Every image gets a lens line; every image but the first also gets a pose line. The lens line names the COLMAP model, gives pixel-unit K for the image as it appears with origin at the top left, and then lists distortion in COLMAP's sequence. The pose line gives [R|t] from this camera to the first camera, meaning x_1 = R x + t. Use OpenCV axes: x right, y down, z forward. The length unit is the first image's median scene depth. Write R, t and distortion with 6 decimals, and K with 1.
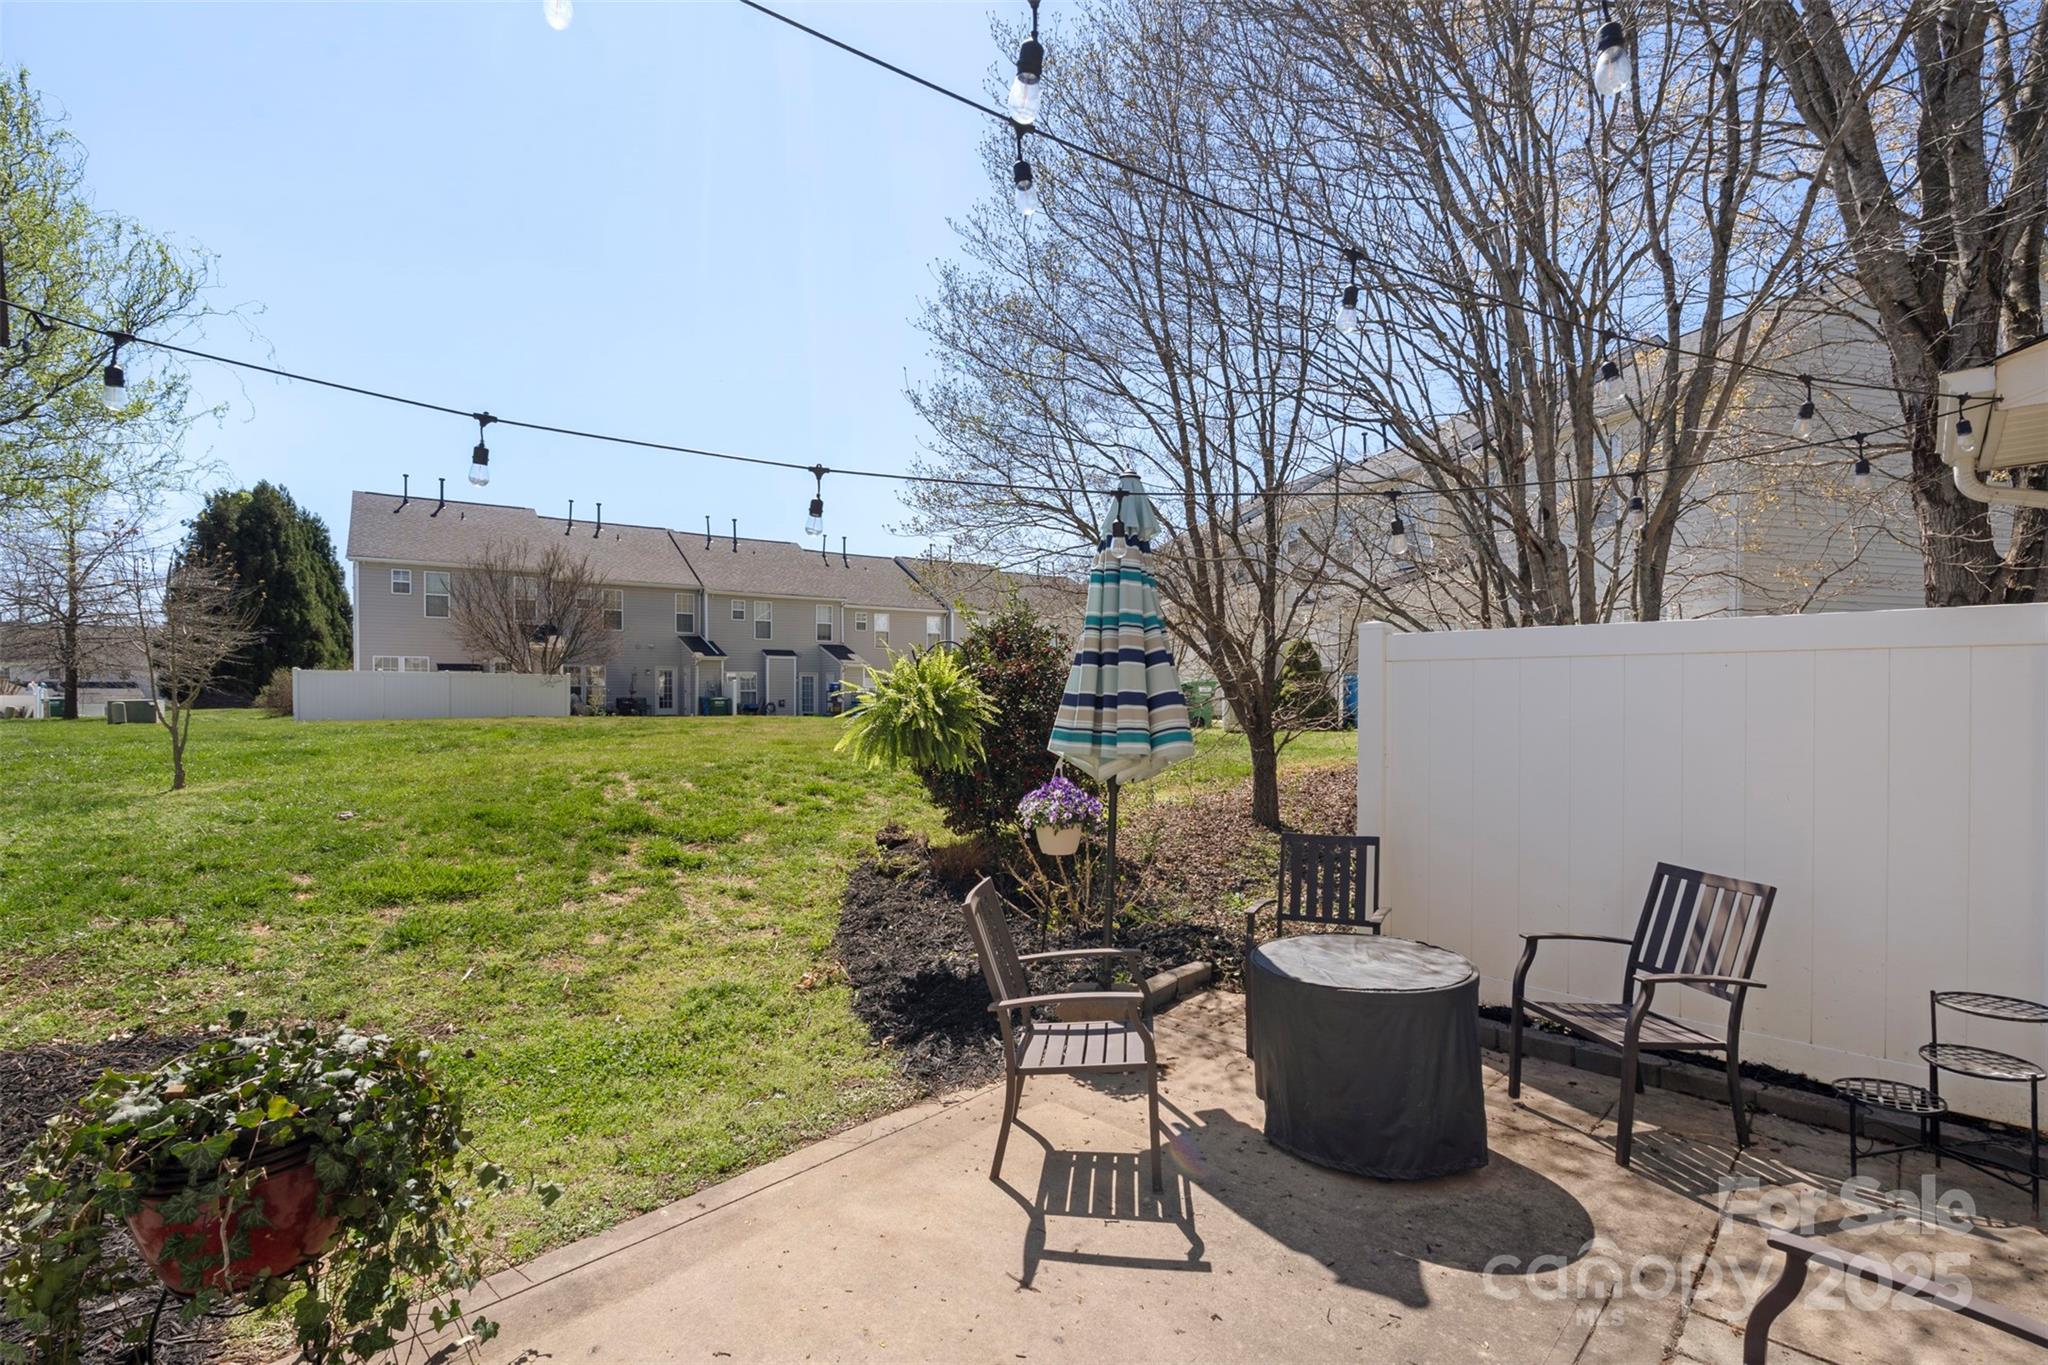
lens RADIAL K [[927.5, 0, 1024.0], [0, 927.5, 682.5], [0, 0, 1]] dist [-0.001089, -0.000488]
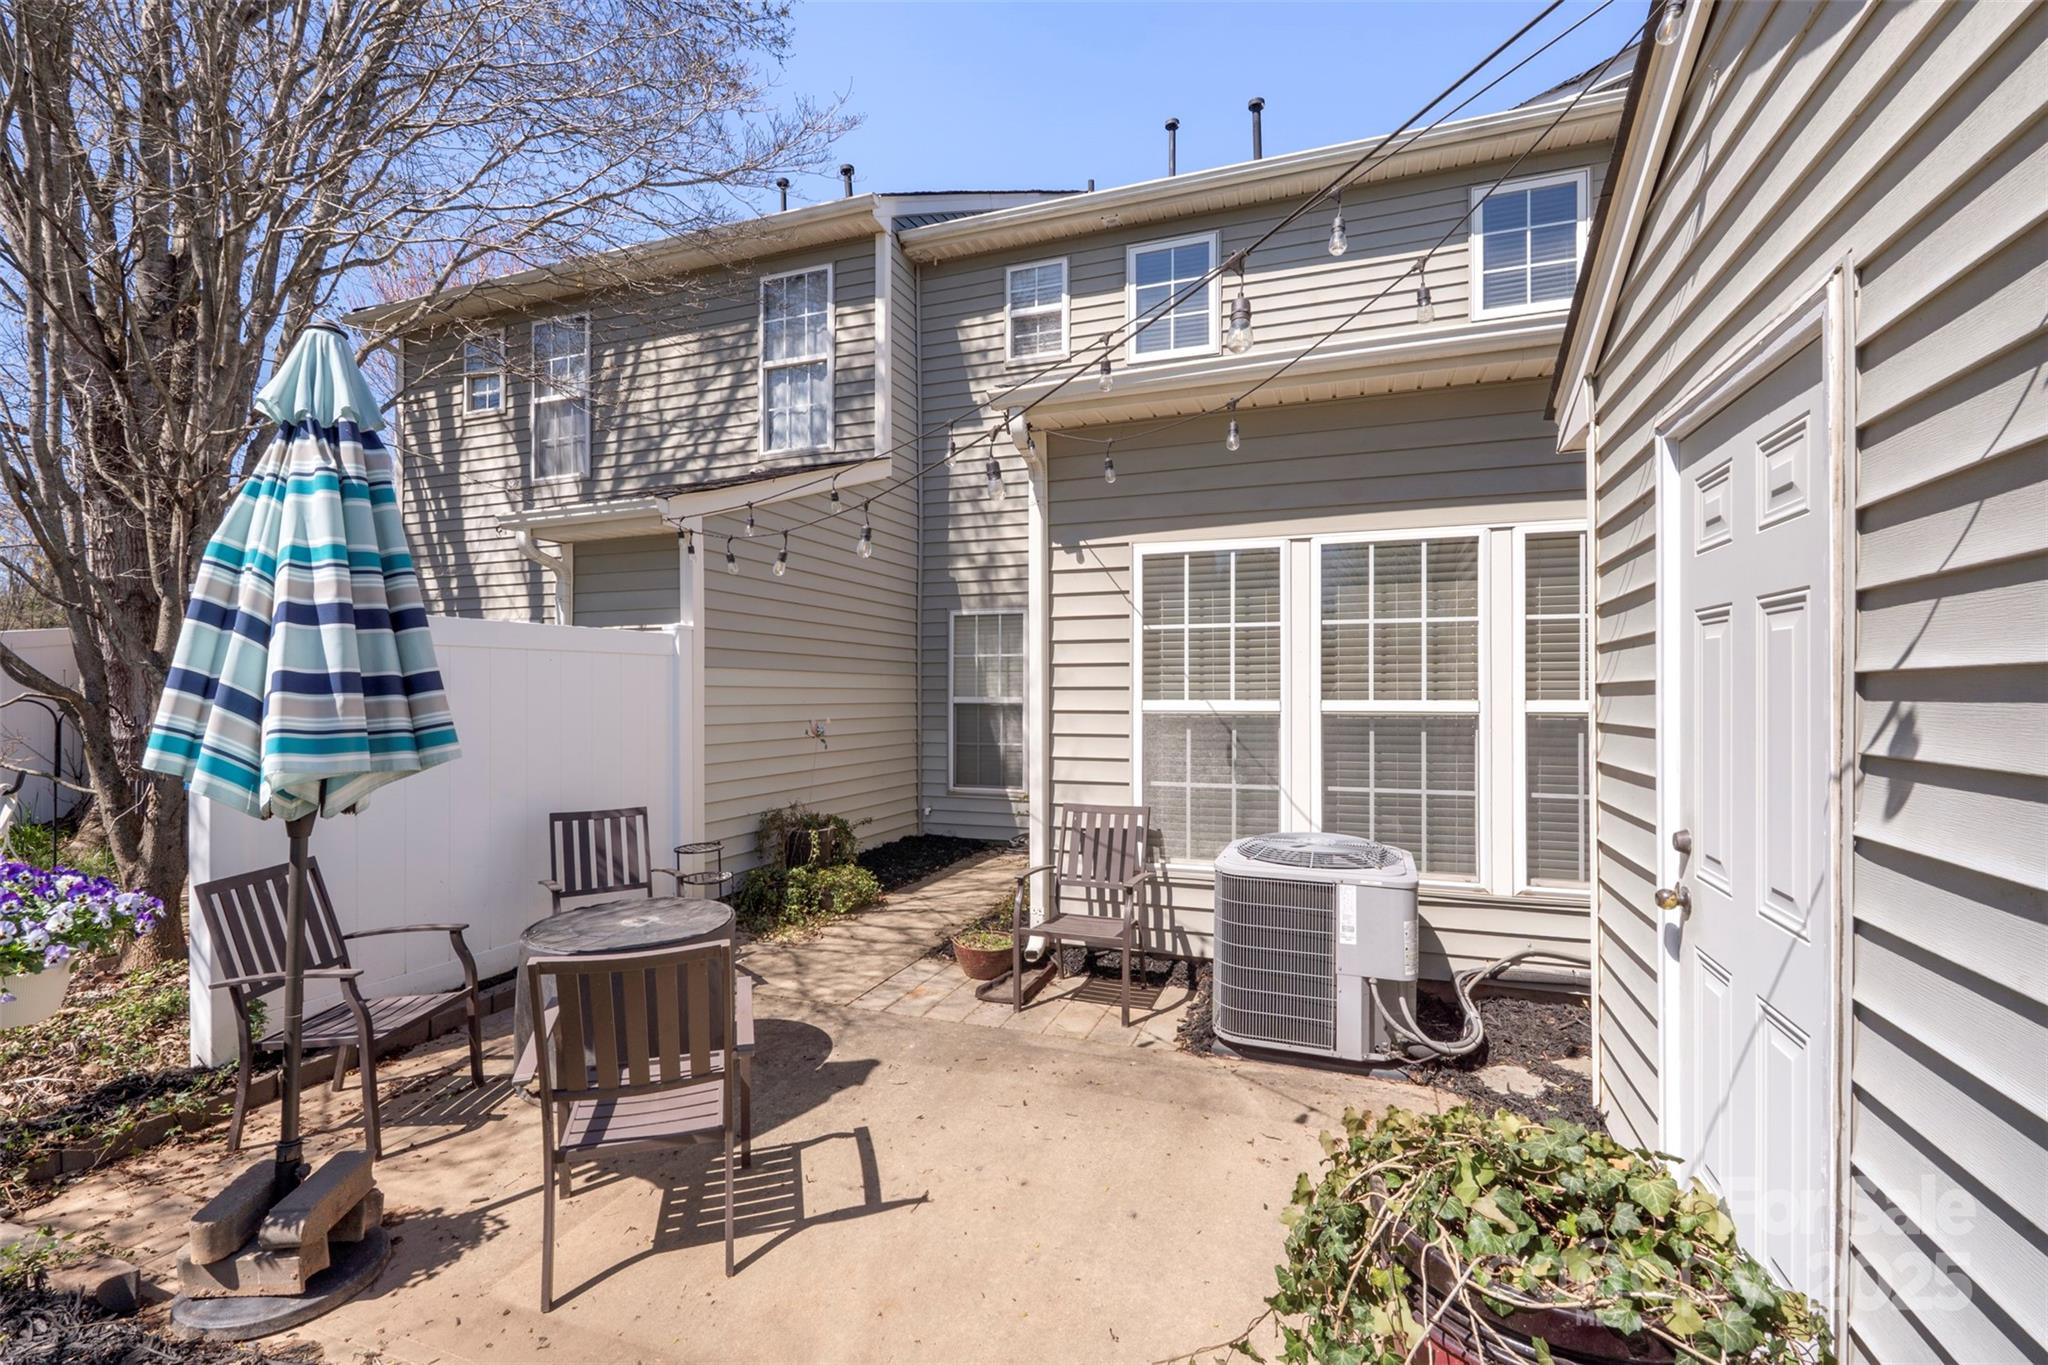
lens RADIAL K [[921.7, 0, 1033.7], [0, 921.7, 687.4], [0, 0, 1]] dist [-0.000732, 0.000076]
pose [[-0.421619, -0.000018, 0.906773, -0.804839], [-0.016886, 0.999827, -0.007832, 0.022531], [-0.906616, -0.018614, -0.421547, 1.018416]]
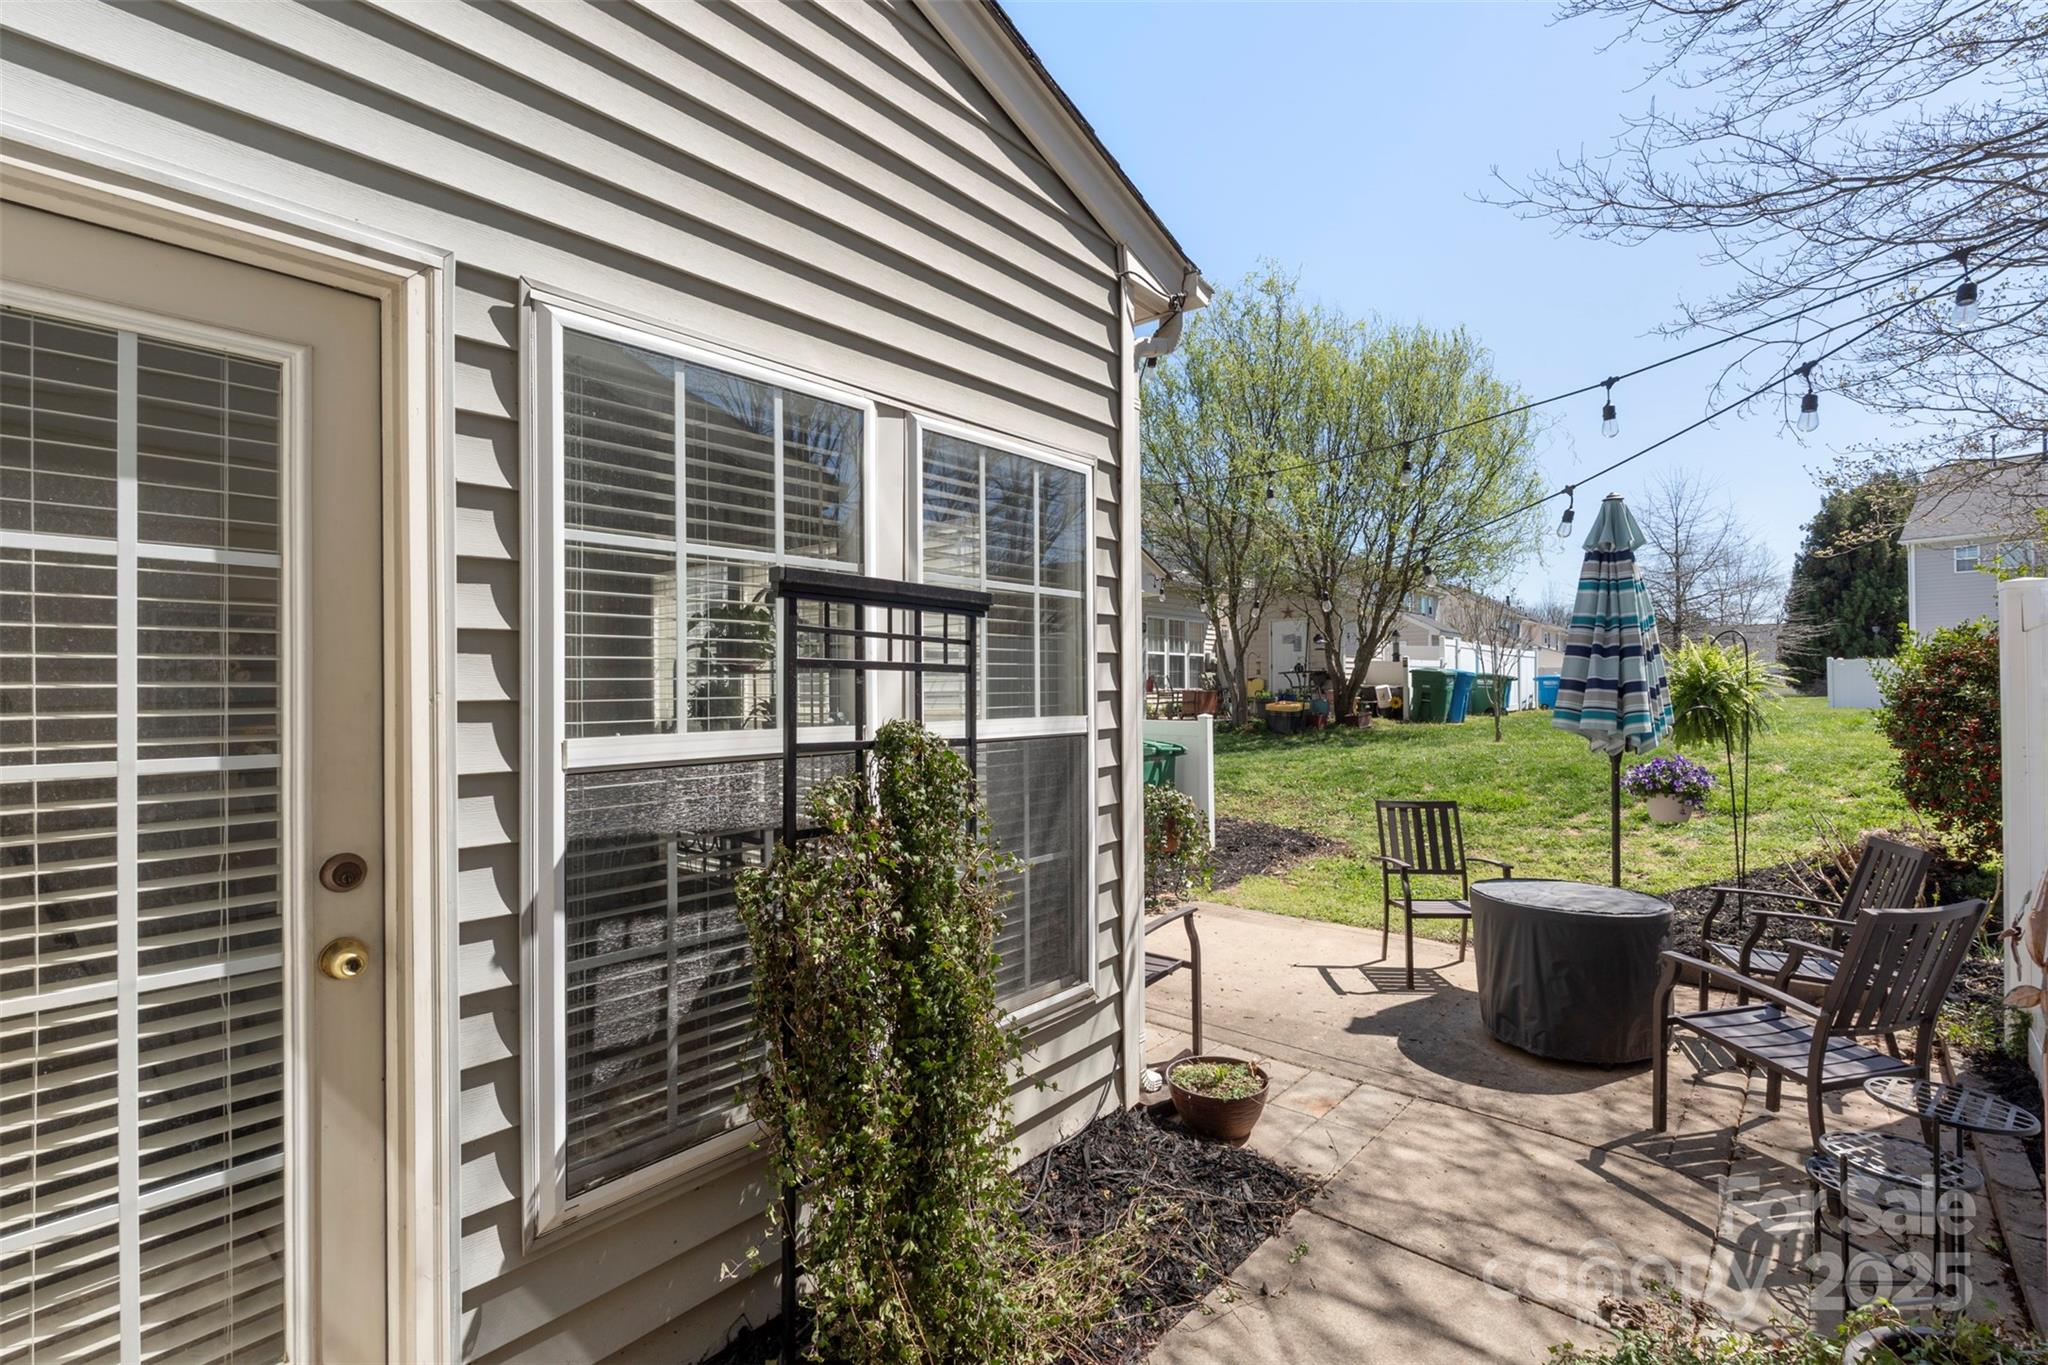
lens RADIAL K [[921.7, 0, 1033.7], [0, 921.7, 687.4], [0, 0, 1]] dist [-0.000732, 0.000076]
pose [[0.085915, -0.003037, -0.996298, 1.493838], [0.017395, 0.999847, -0.001548, 0.013453], [0.996151, -0.017198, 0.085954, 0.192953]]
